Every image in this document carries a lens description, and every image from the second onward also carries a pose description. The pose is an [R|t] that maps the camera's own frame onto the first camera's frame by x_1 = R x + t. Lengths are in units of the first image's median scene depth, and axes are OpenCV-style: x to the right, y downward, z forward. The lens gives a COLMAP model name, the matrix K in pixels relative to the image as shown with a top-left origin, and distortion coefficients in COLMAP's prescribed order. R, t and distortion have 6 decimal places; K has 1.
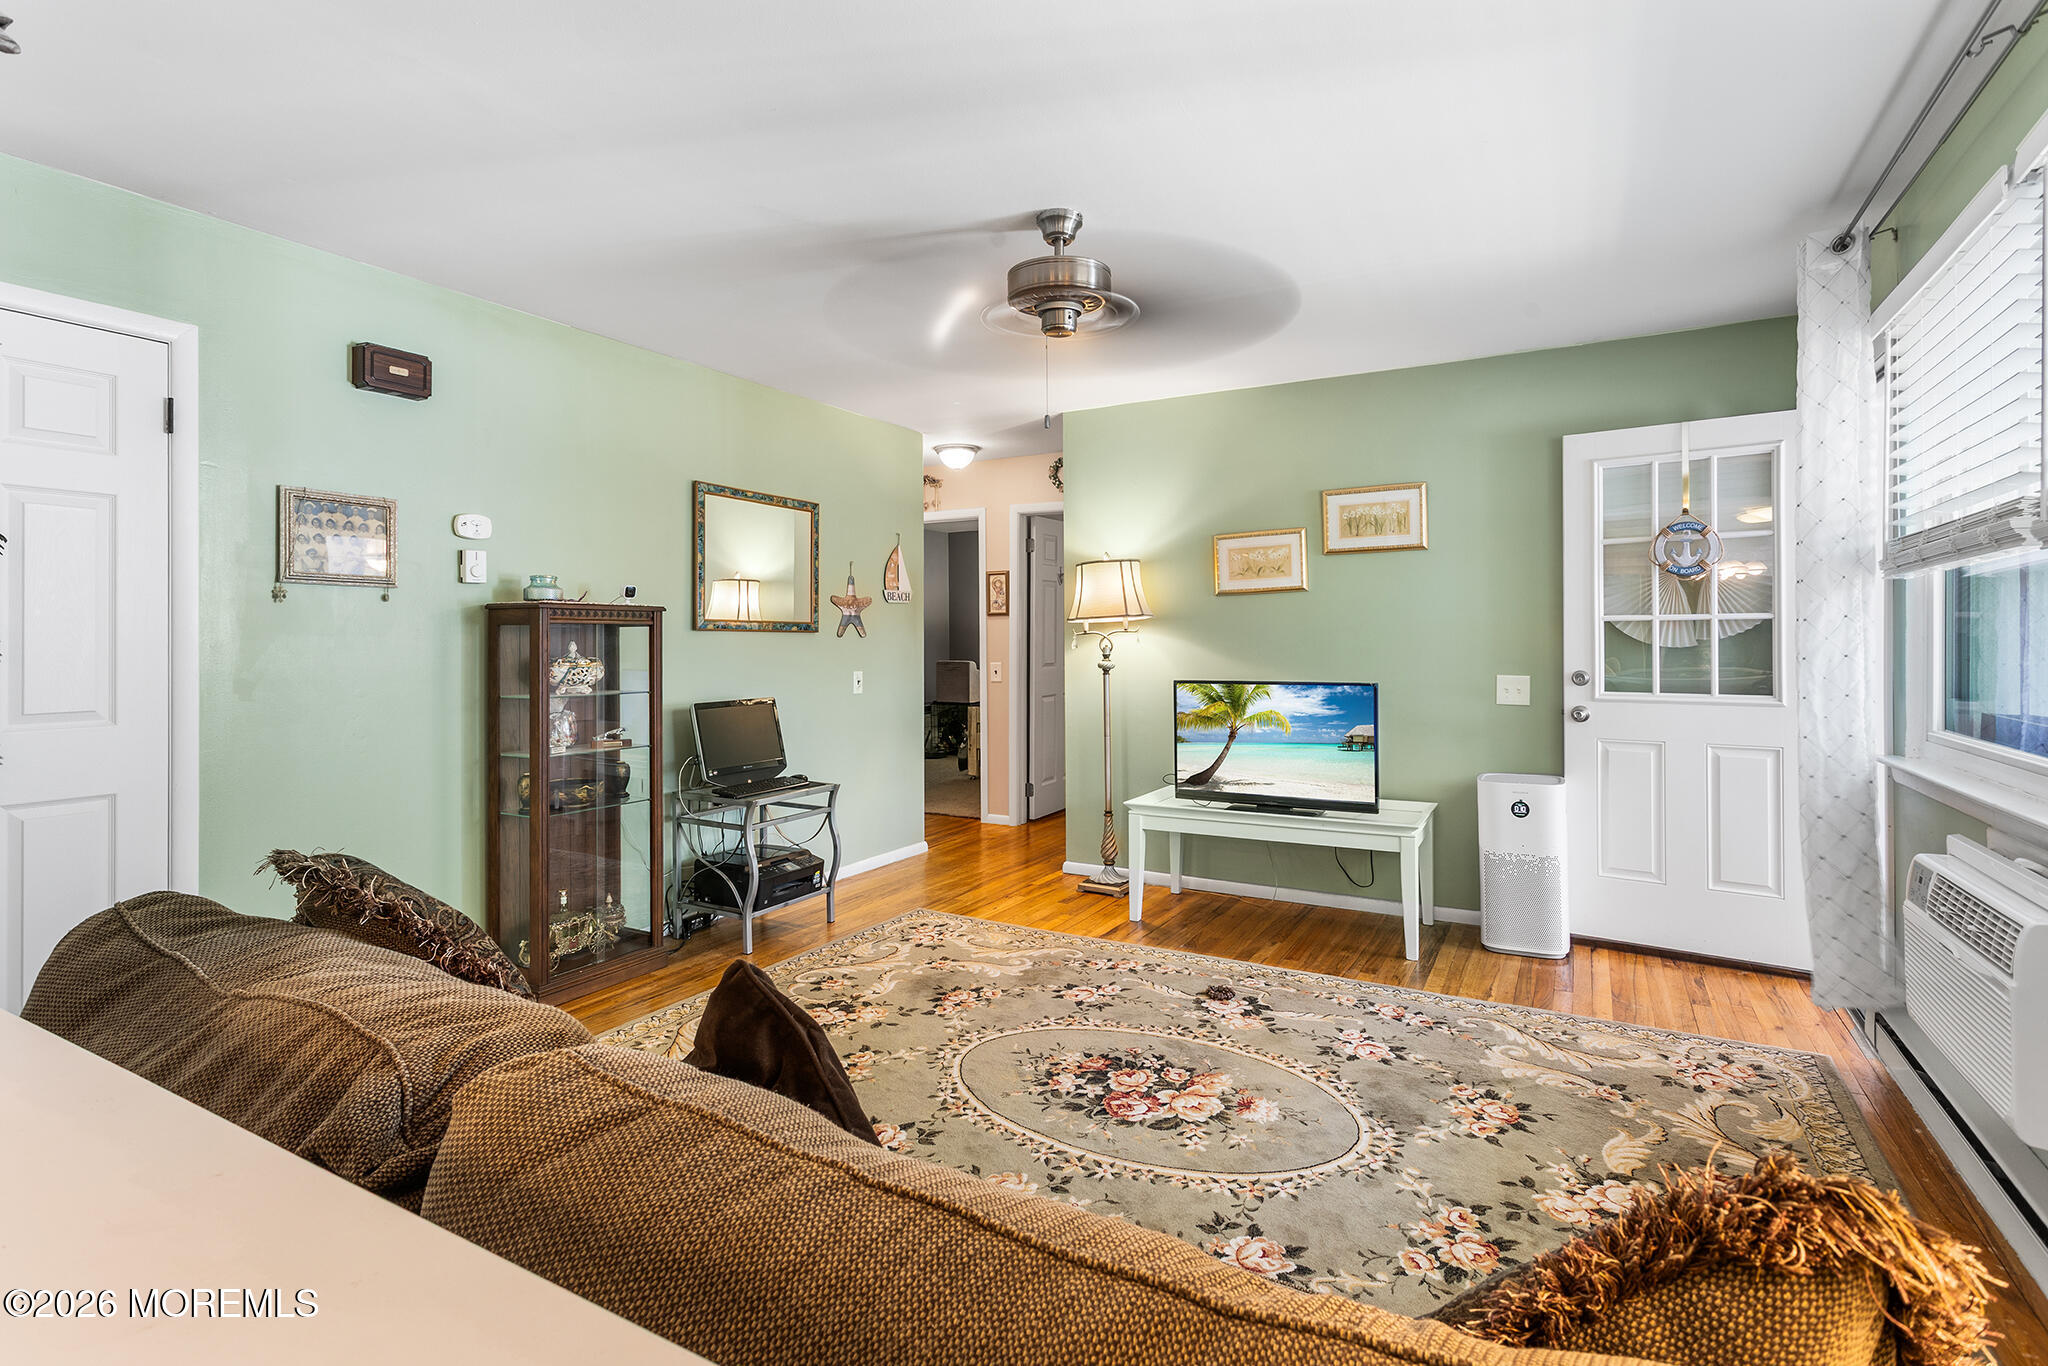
lens RADIAL K [[996.4, 0, 1009.8], [0, 996.4, 640.9], [0, 0, 1]] dist [-0.001602, 0.001068]
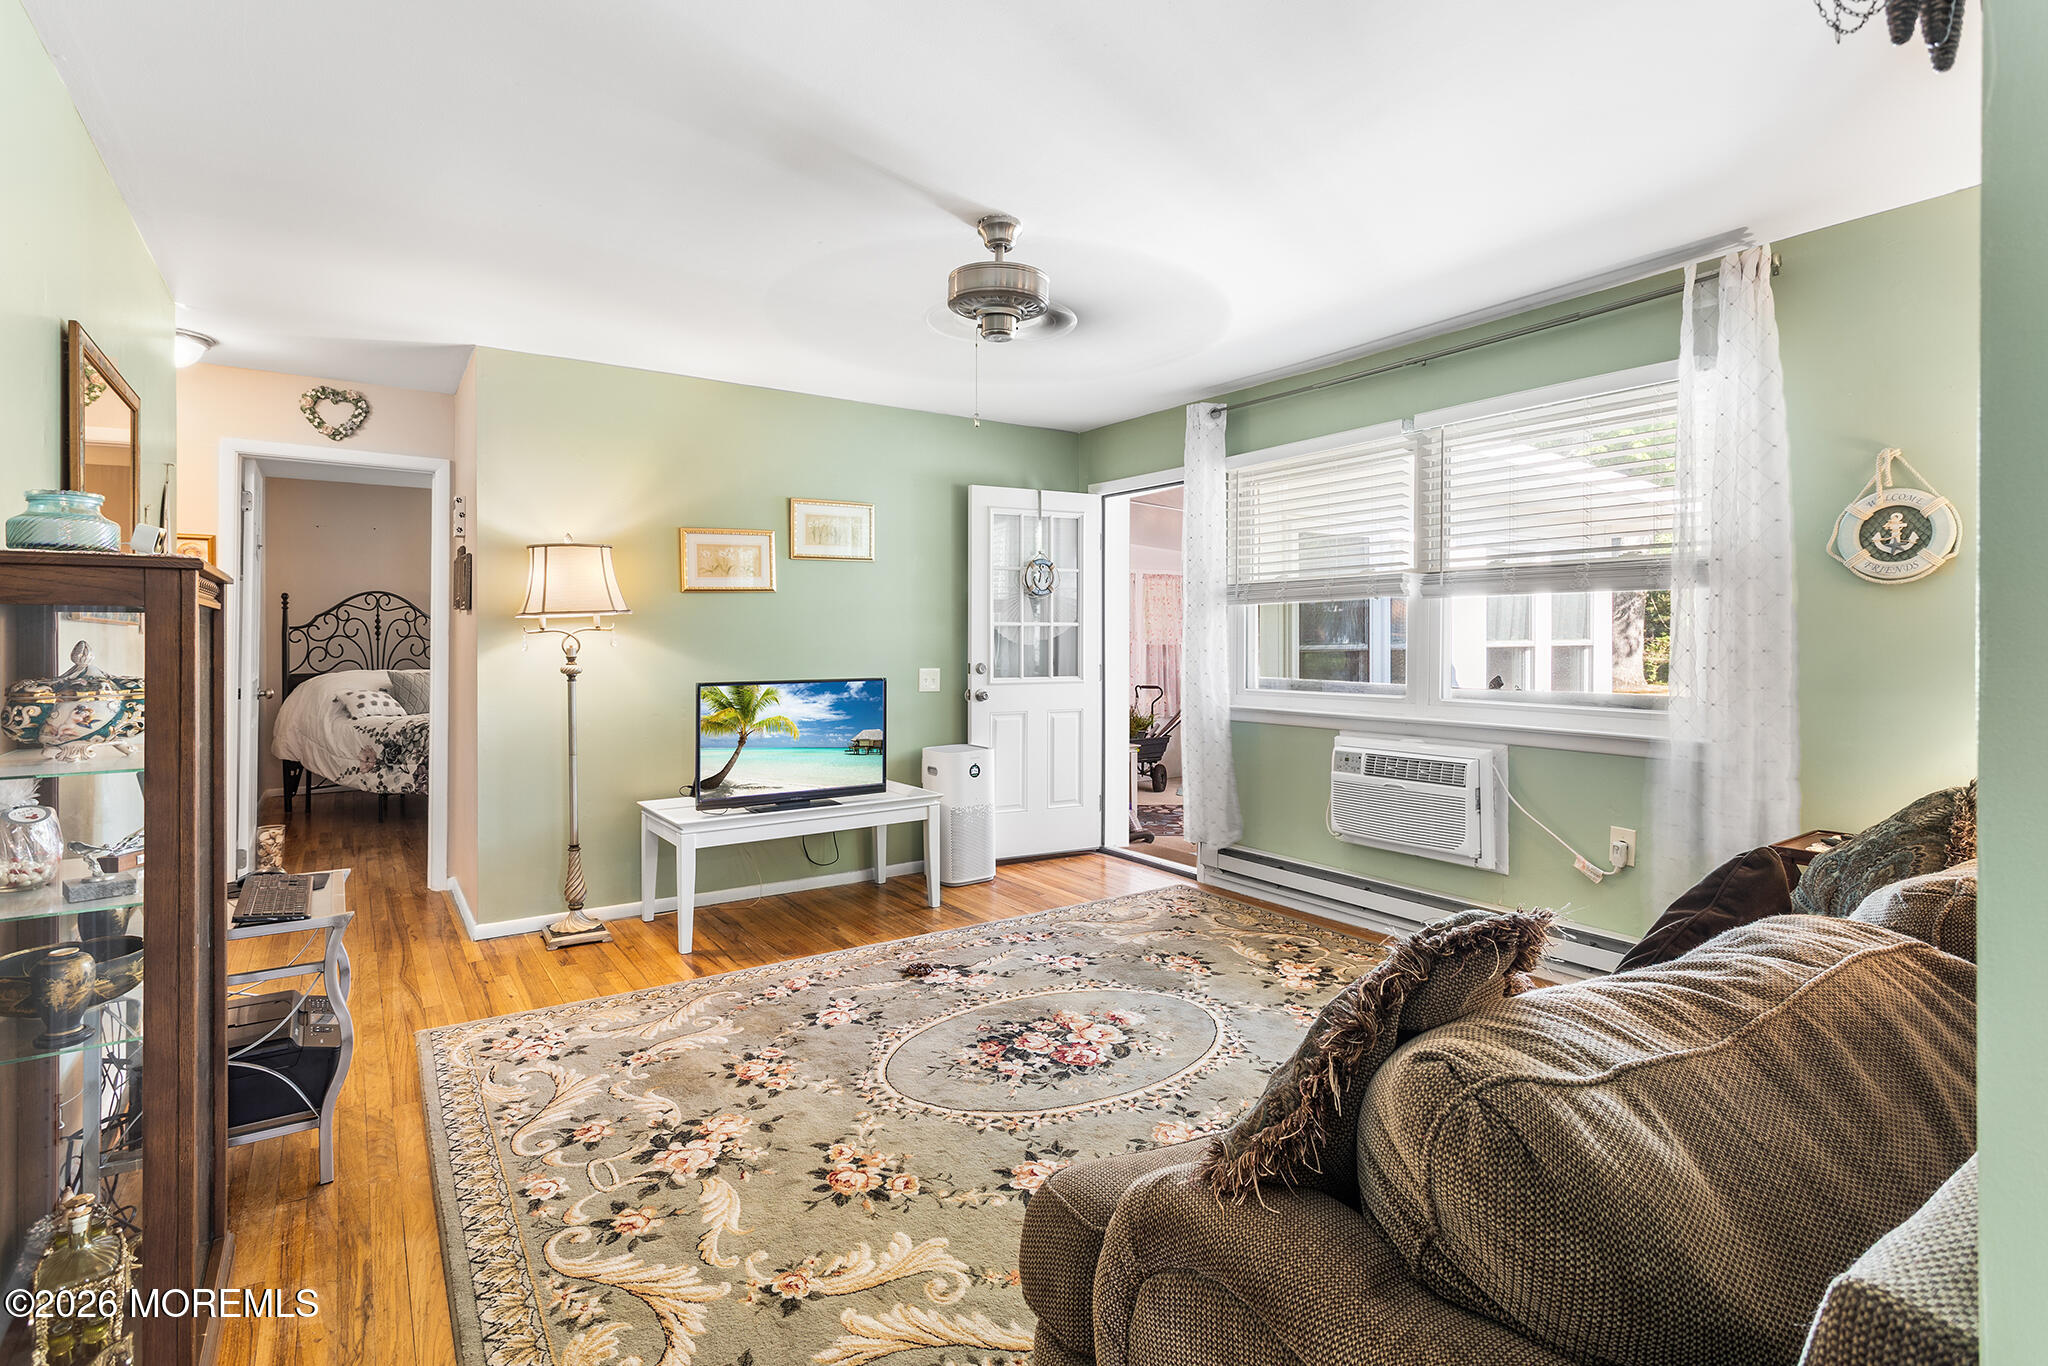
lens RADIAL K [[981.0, 0, 1019.2], [0, 981.0, 639.4], [0, 0, 1]] dist [-0.002724, 0.001474]
pose [[0.430070, 0.001019, 0.902795, -0.635211], [0.000139, 0.999999, -0.001195, 0.000018], [-0.902795, 0.000639, 0.430070, 0.411550]]
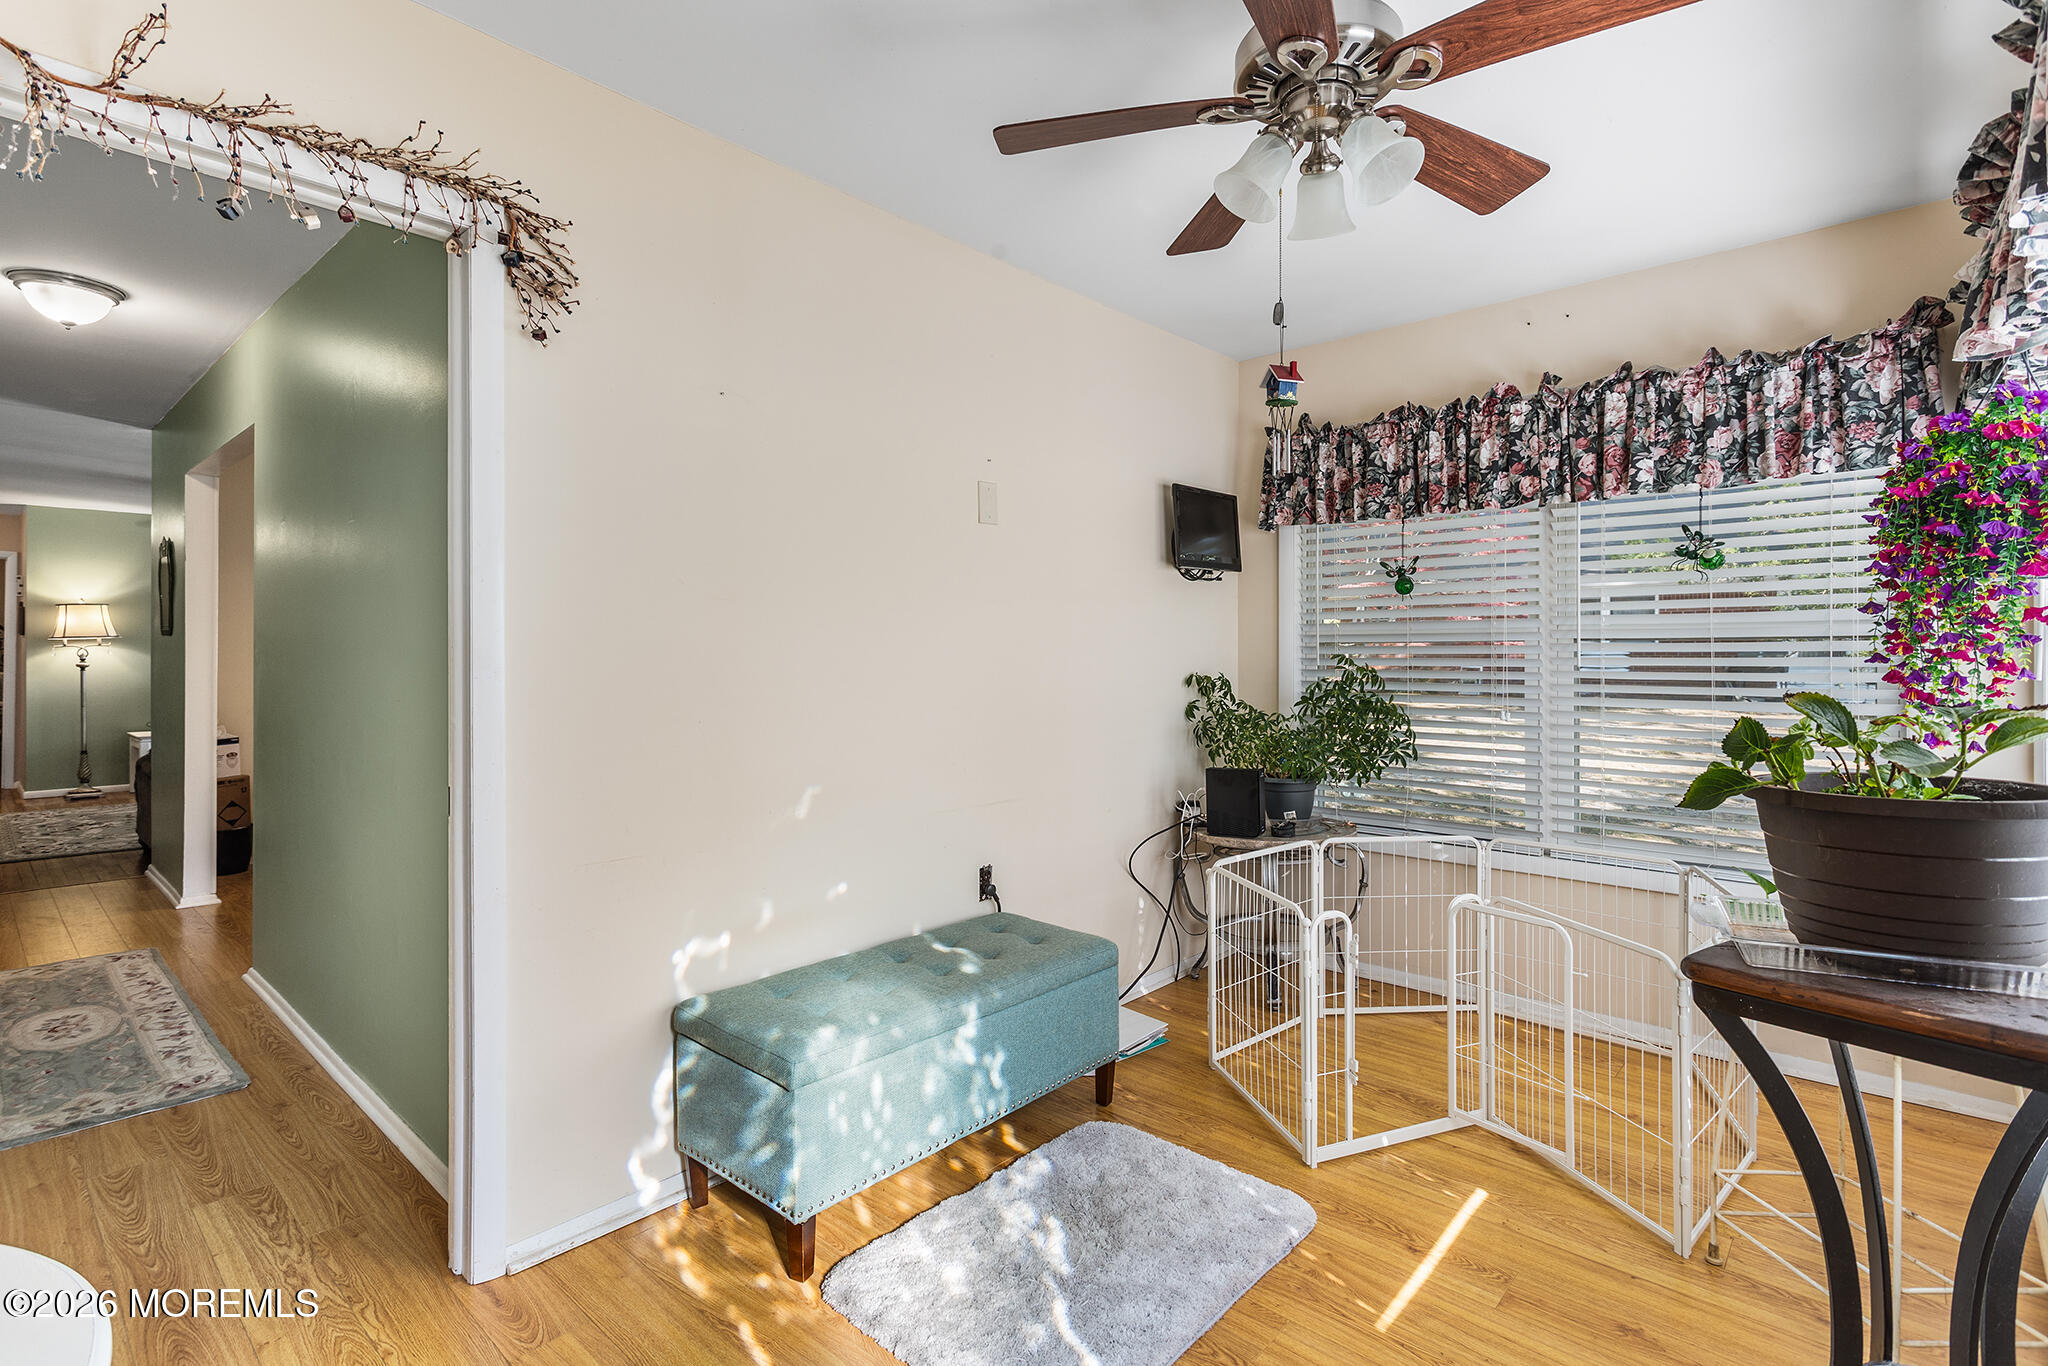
lens RADIAL K [[981.0, 0, 1019.2], [0, 981.0, 639.4], [0, 0, 1]] dist [-0.002724, 0.001474]
pose [[0.214861, 0.010513, 0.976588, -1.574520], [0.004414, 0.999921, -0.011735, 0.009453], [-0.976635, 0.006832, 0.214798, -1.212658]]
